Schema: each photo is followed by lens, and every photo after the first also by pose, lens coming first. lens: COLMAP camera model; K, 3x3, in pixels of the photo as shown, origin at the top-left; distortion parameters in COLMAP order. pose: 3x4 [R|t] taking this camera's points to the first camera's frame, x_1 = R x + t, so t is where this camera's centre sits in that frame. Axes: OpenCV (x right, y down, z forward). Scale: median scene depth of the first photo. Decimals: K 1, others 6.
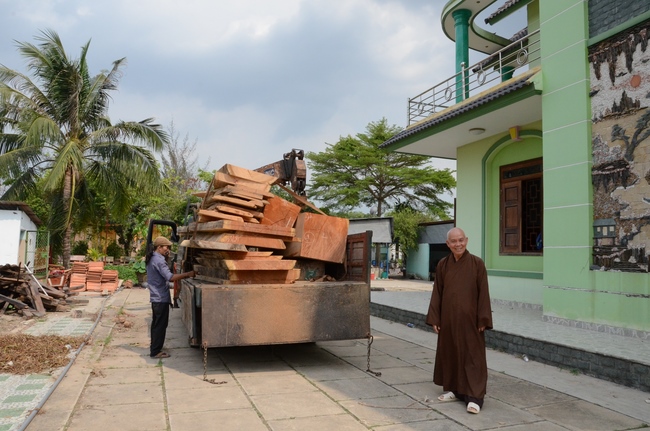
lens RADIAL K [[512.1, 0, 324.7], [0, 512.1, 229.4], [0, 0, 1]] dist [-0.190261, 0.141986]
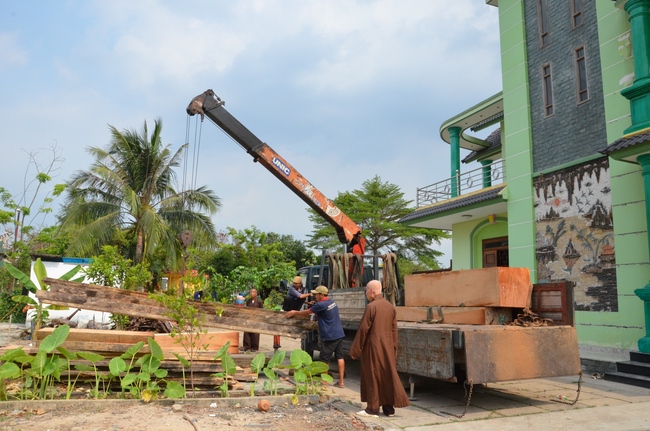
lens RADIAL K [[510.3, 0, 325.0], [0, 510.3, 215.5], [0, 0, 1]] dist [-0.152550, 0.125911]
pose [[0.999492, 0.006485, 0.031214, -0.161388], [-0.002915, 0.993579, -0.113099, -0.027179], [-0.031747, 0.112950, 0.993093, -0.470620]]
